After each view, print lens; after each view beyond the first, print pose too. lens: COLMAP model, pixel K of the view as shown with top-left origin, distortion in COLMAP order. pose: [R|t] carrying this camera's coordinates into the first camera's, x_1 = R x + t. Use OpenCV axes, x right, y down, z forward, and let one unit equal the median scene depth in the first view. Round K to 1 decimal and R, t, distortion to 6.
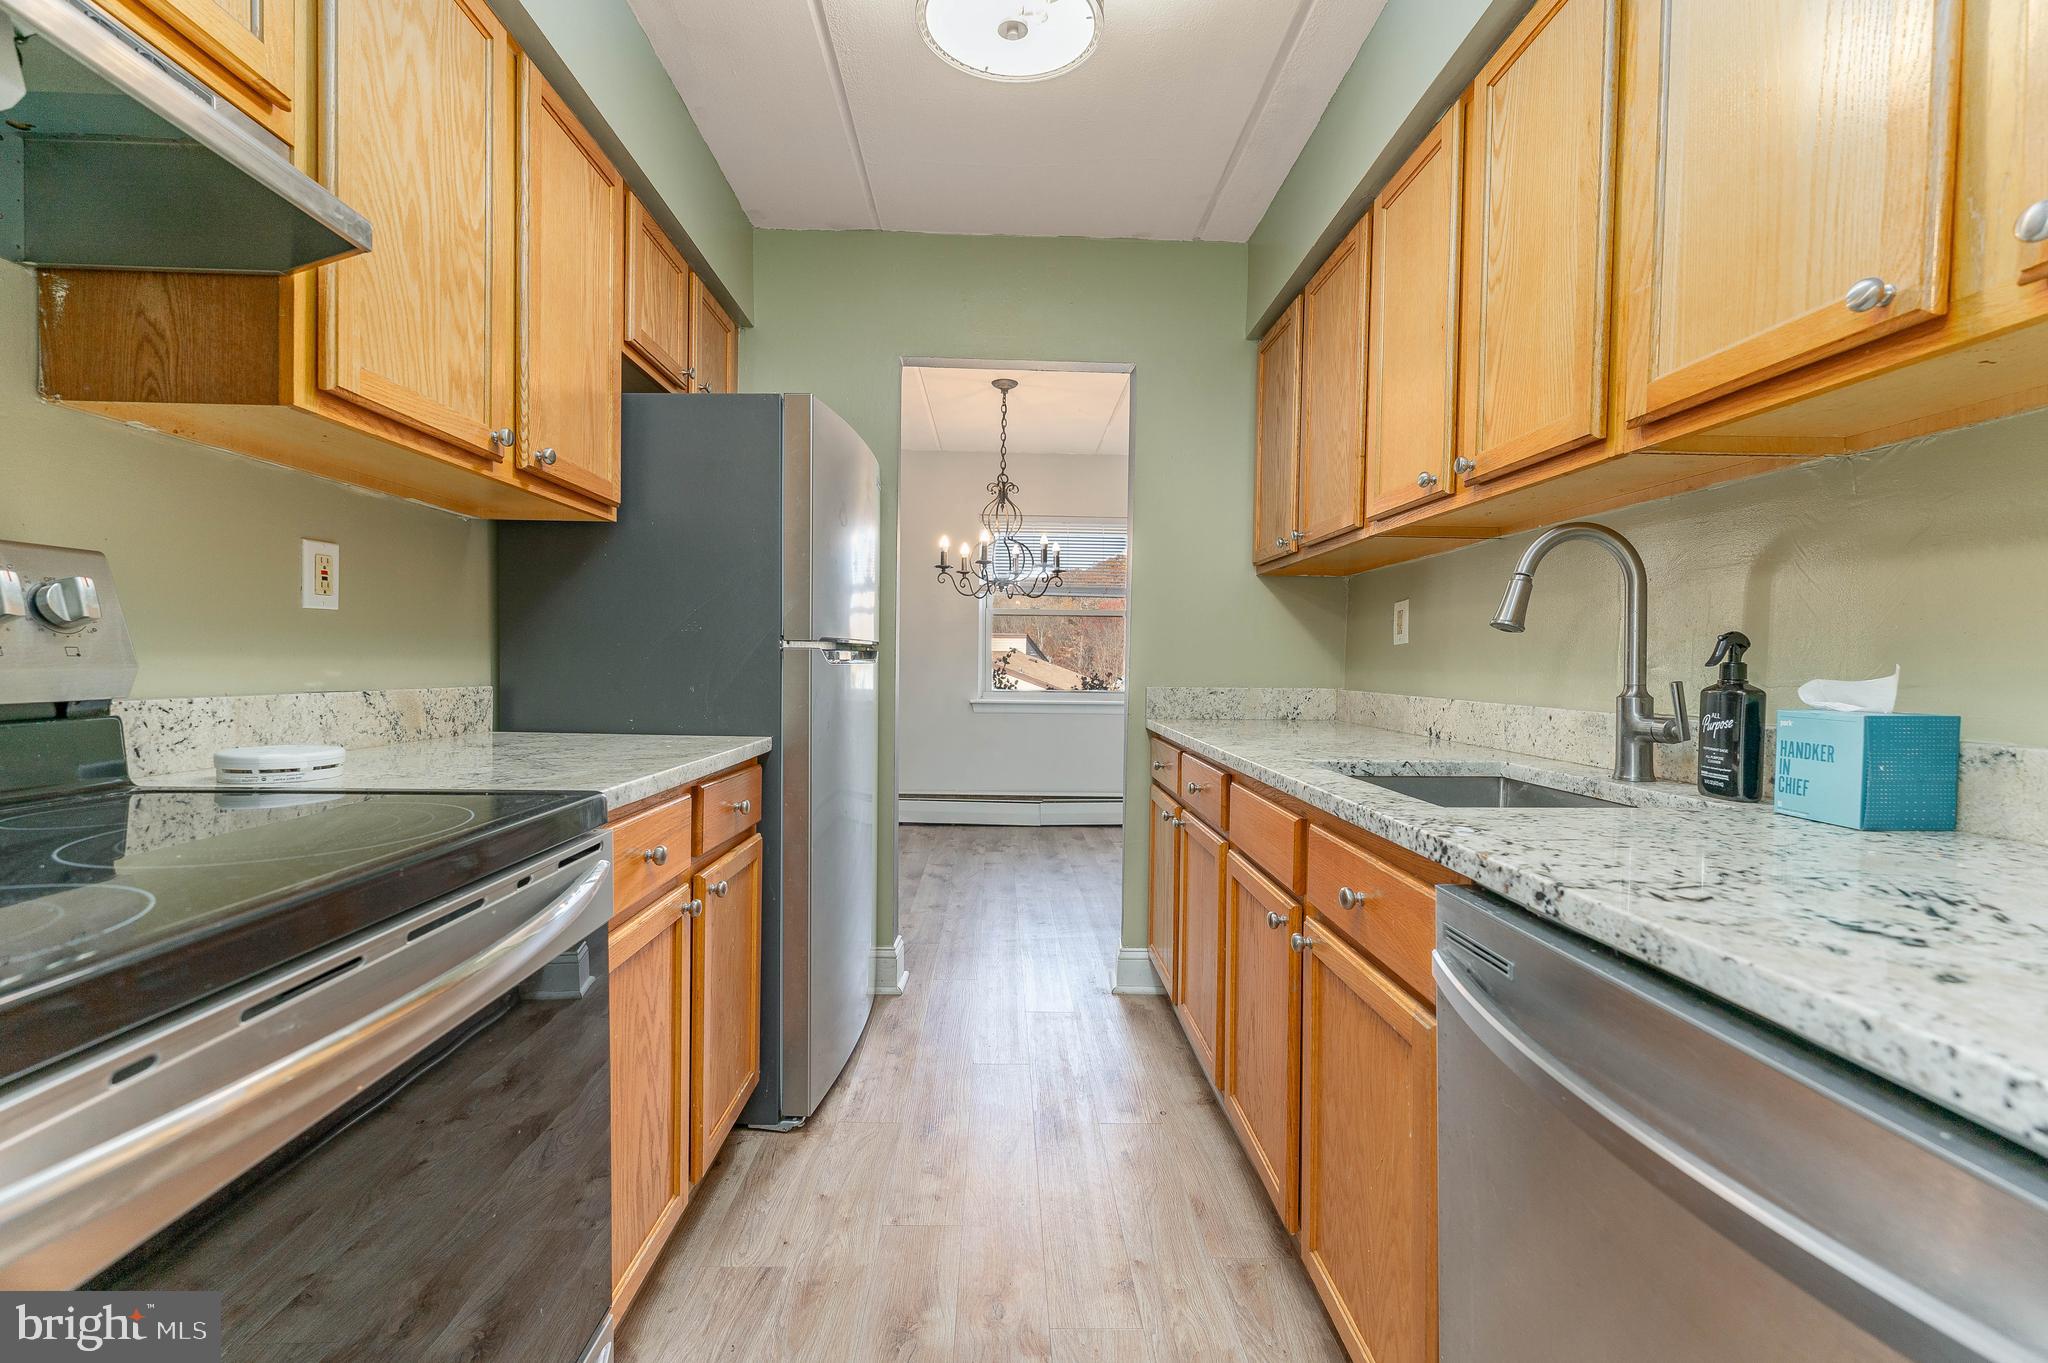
lens RADIAL K [[824.7, 0, 1017.8], [0, 824.7, 679.3], [0, 0, 1]] dist [0.001419, 0.000228]
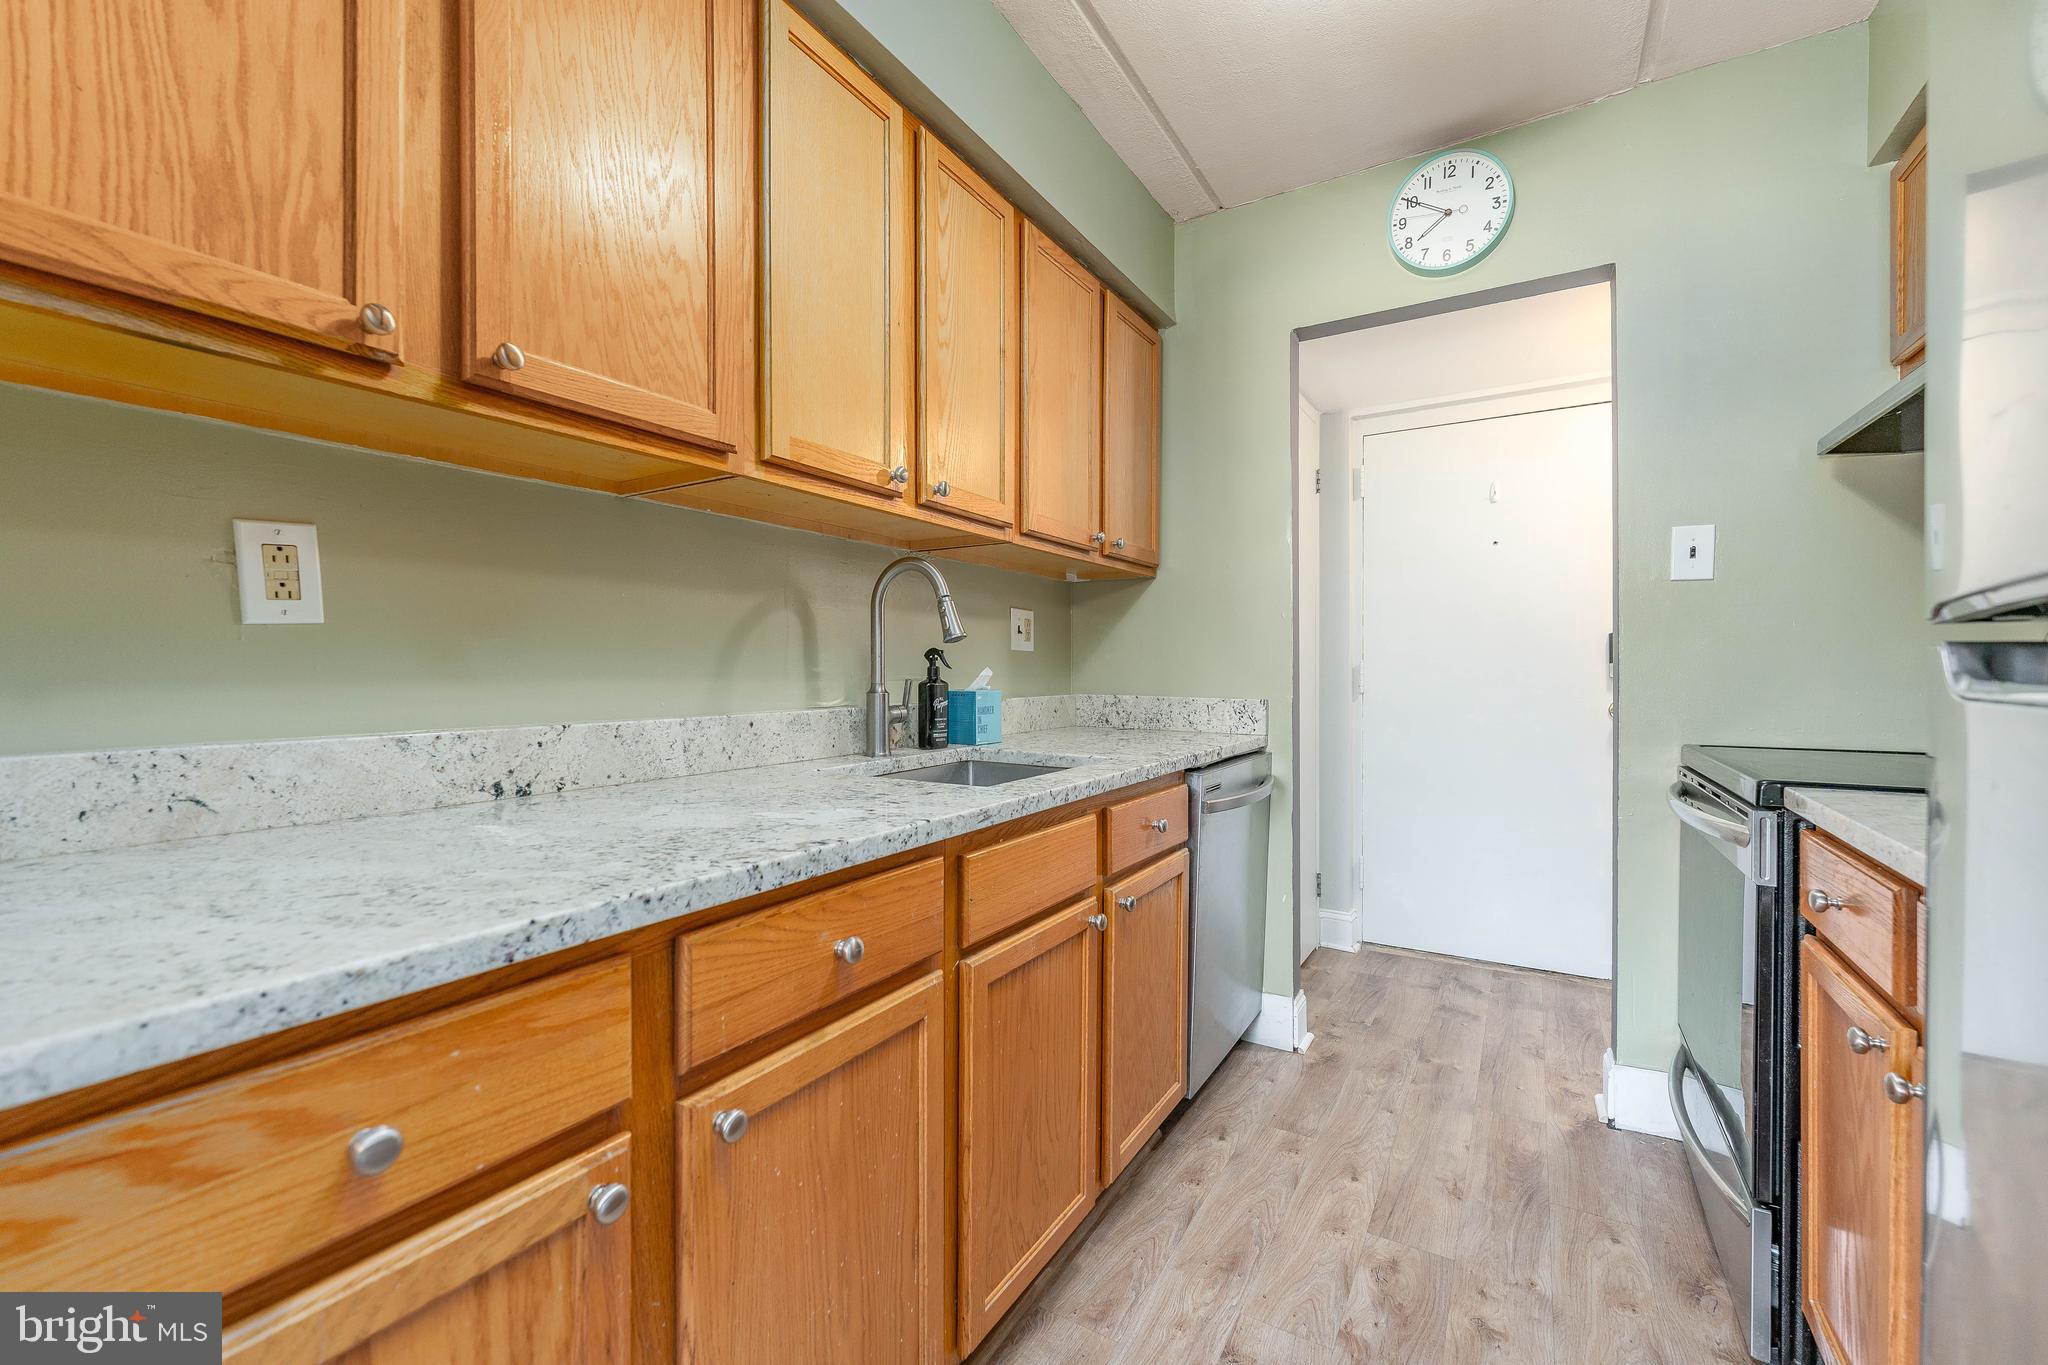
lens RADIAL K [[838.9, 0, 1031.2], [0, 838.9, 675.7], [0, 0, 1]] dist [-0.000454, -0.000087]
pose [[-0.849856, -0.015109, 0.526798, -0.140877], [0.002951, 0.999437, 0.033424, -0.042042], [-0.527007, 0.029960, -0.849333, 1.708417]]
